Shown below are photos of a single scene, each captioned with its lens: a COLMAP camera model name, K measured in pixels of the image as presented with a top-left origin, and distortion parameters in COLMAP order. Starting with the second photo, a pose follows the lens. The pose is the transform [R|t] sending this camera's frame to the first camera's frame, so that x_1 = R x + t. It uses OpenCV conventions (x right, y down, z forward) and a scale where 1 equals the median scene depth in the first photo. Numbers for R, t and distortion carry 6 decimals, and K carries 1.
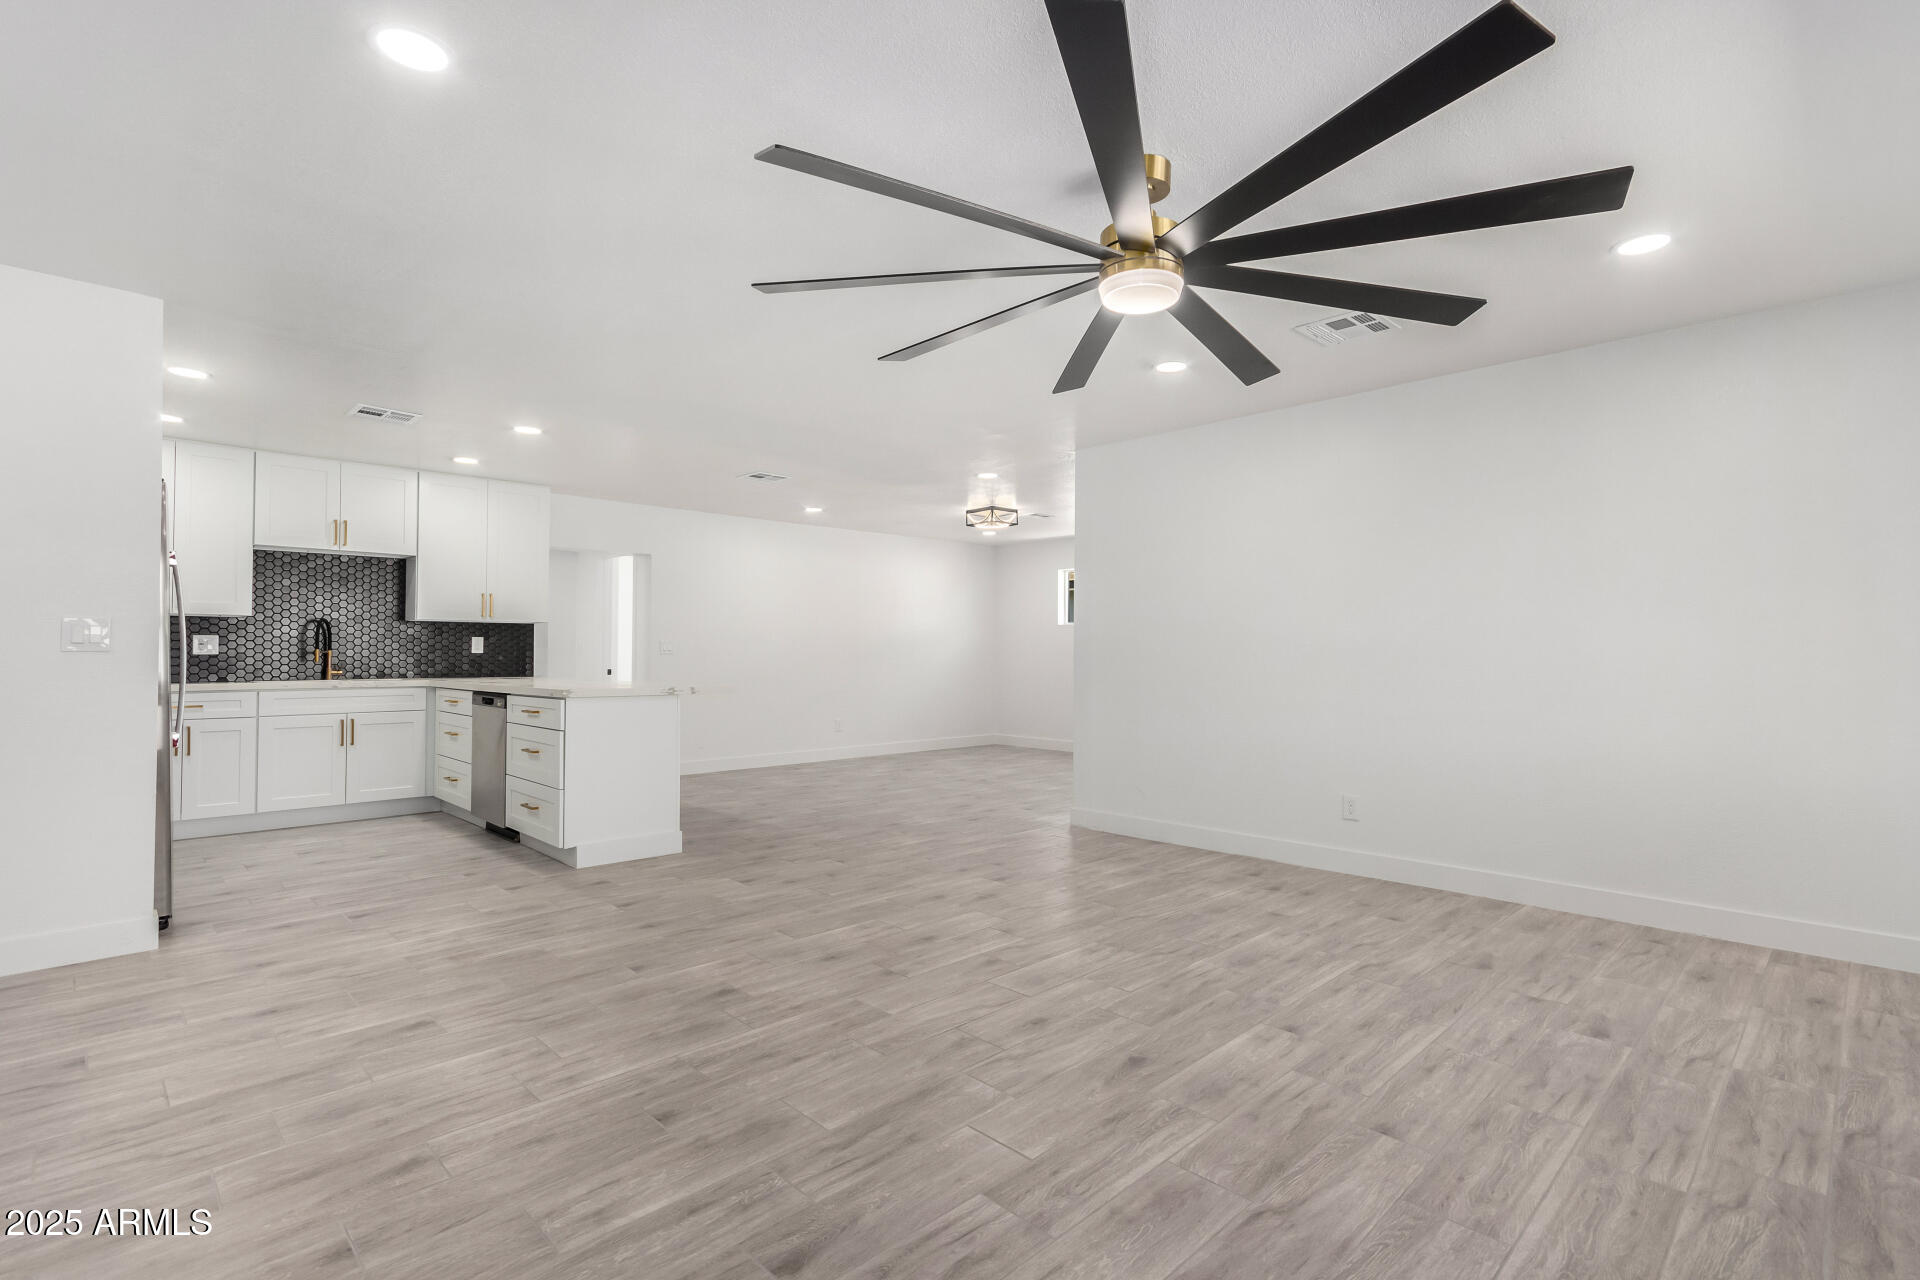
lens RADIAL K [[910.2, 0, 960.0], [0, 910.2, 640.0], [0, 0, 1]] dist [0.003742, 0.000518]
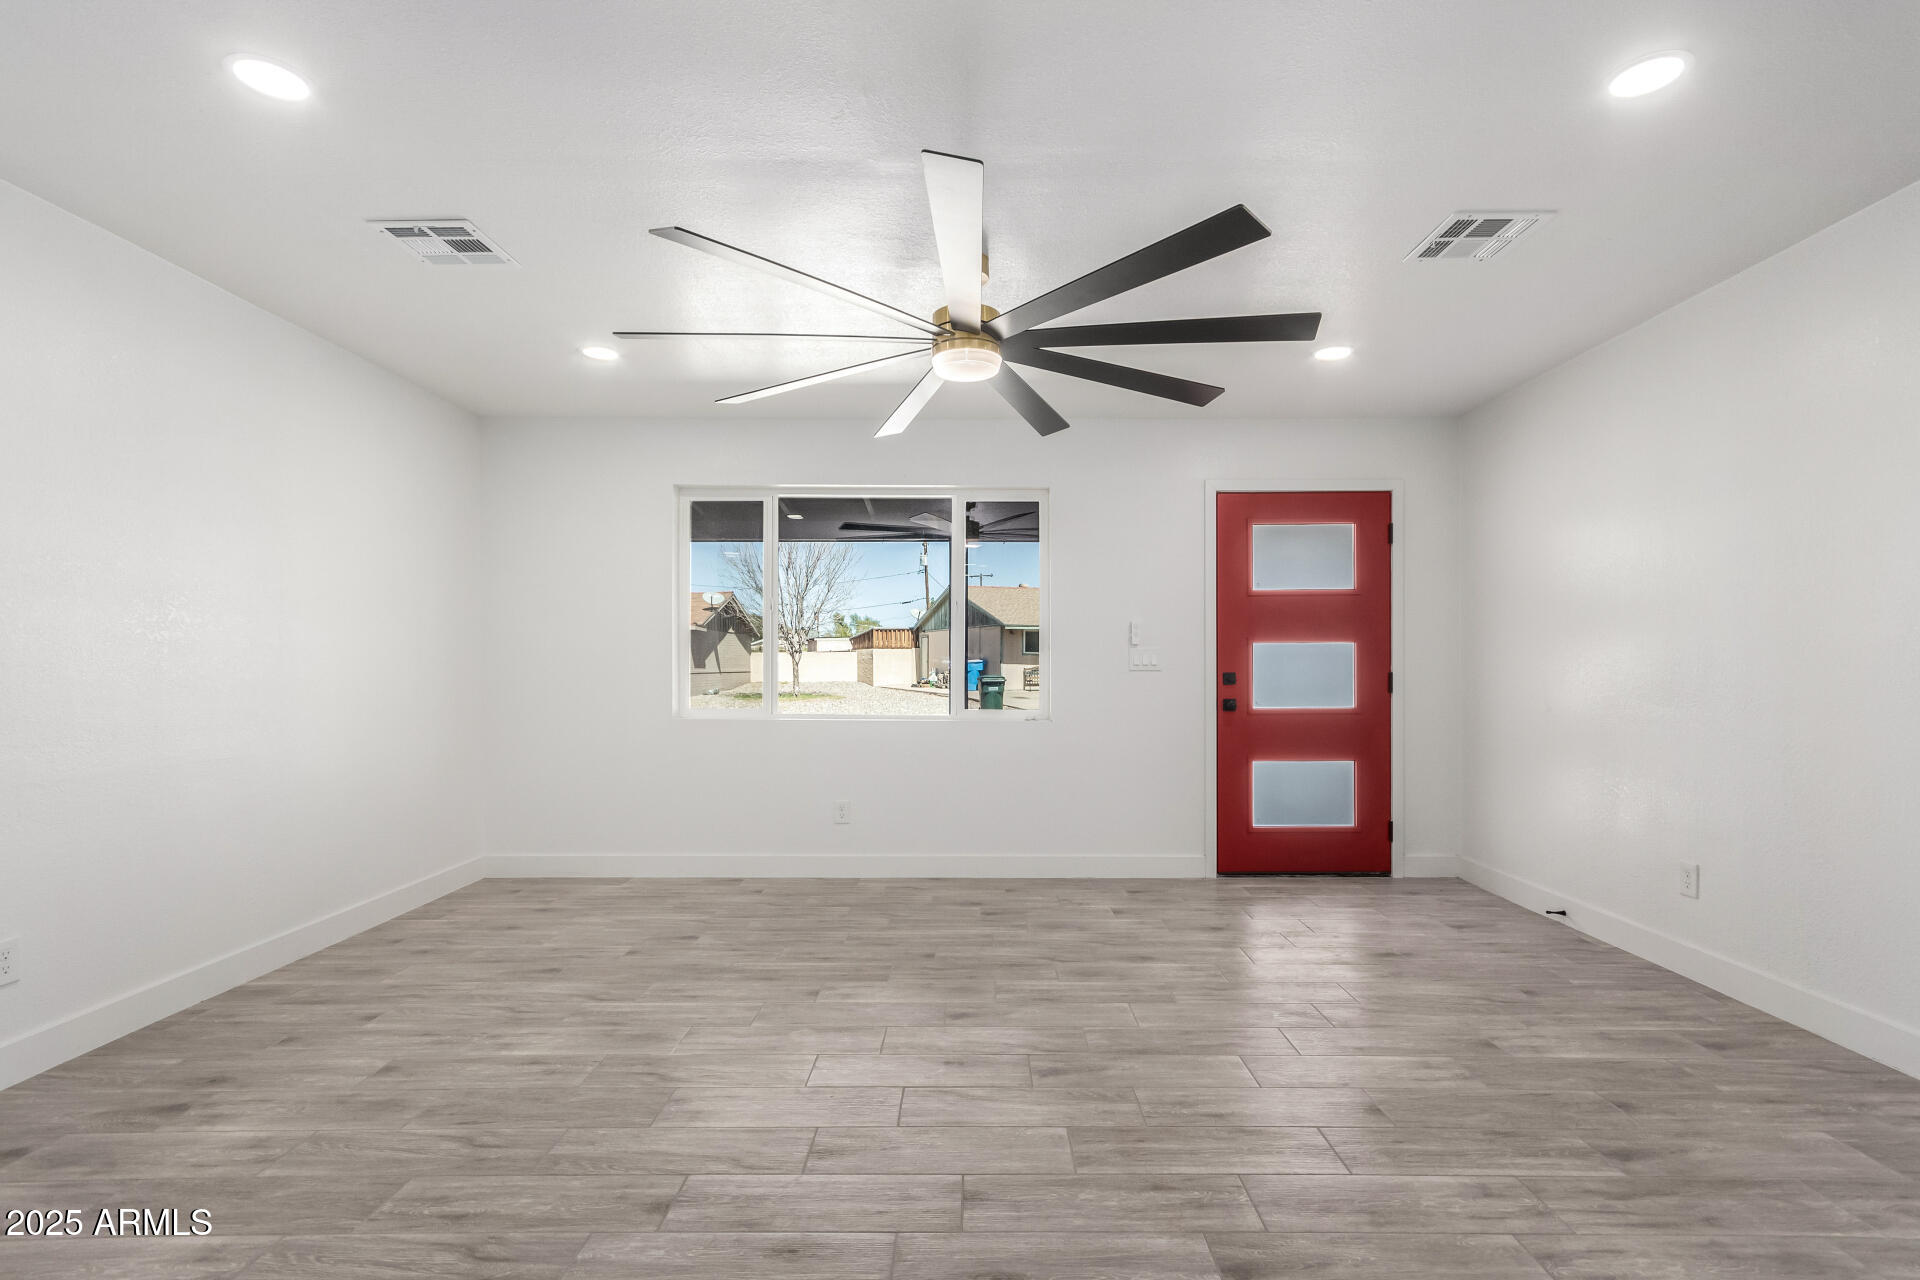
lens RADIAL K [[890.6, 0, 958.0], [0, 890.6, 668.2], [0, 0, 1]] dist [0.001756, 0.000366]
pose [[-0.701523, -0.001708, 0.712645, -0.495238], [-0.009159, 0.999936, -0.006619, 0.013045], [-0.712588, -0.011170, -0.701494, 1.421974]]
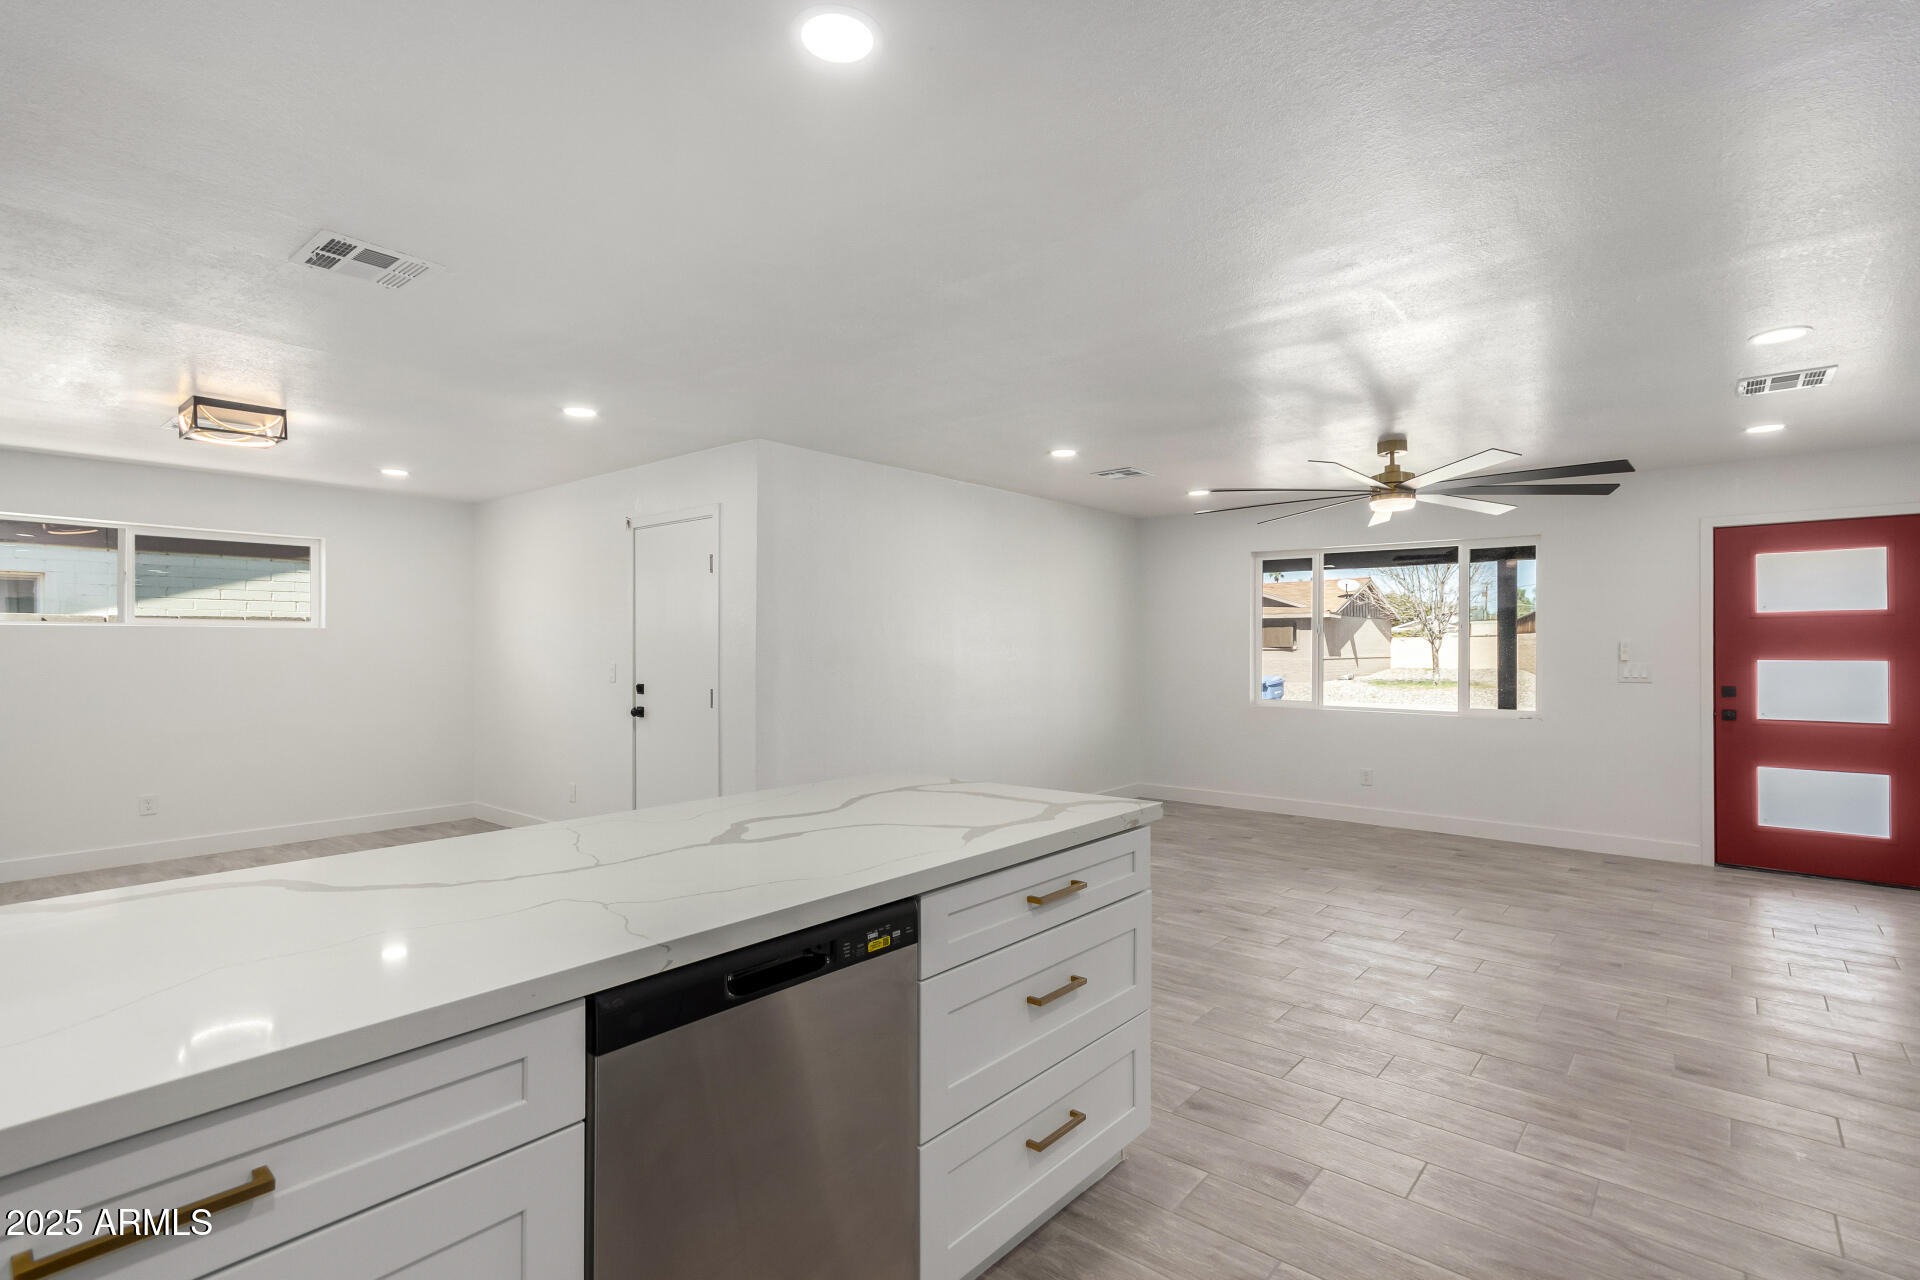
lens RADIAL K [[883.1, 0, 960.0], [0, 883.1, 640.0], [0, 0, 1]] dist [-0.001841, 0.000062]
pose [[-0.079650, 0.008015, 0.996791, -1.312373], [-0.014010, 0.999860, -0.009159, -0.046288], [-0.996724, -0.014694, -0.079527, 1.641371]]
